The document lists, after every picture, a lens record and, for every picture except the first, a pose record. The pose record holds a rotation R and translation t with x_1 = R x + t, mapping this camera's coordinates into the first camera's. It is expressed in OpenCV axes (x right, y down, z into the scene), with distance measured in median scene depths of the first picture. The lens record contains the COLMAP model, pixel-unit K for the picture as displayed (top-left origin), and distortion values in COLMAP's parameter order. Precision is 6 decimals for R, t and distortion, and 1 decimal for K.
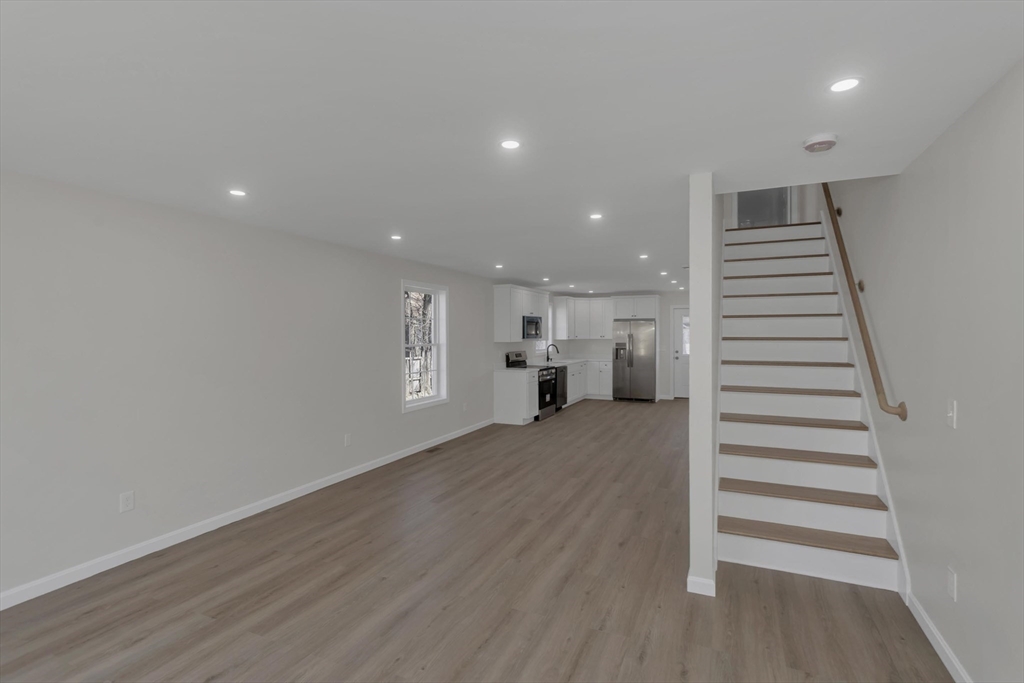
lens RADIAL K [[493.7, 0, 506.4], [0, 493.7, 328.9], [0, 0, 1]] dist [0.001981, 0.000485]
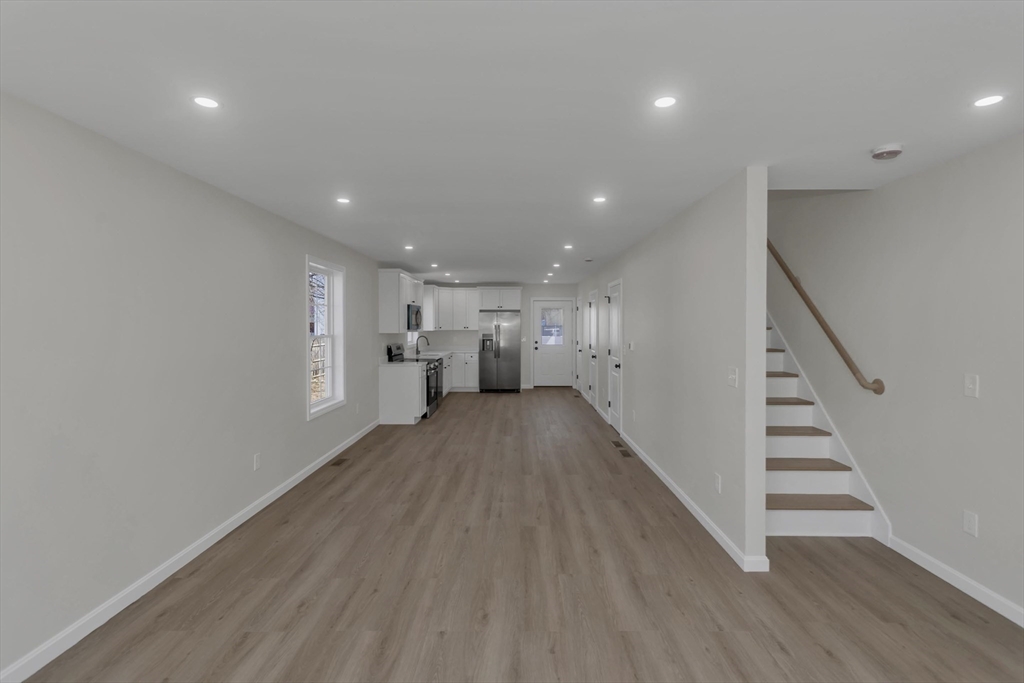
lens RADIAL K [[496.3, 0, 511.9], [0, 496.3, 324.3], [0, 0, 1]] dist [0.003522, 0.000443]
pose [[0.910459, 0.004488, 0.413575, -0.172789], [-0.007050, 0.999964, 0.004667, 0.004868], [-0.413540, -0.007165, 0.910458, 0.088905]]
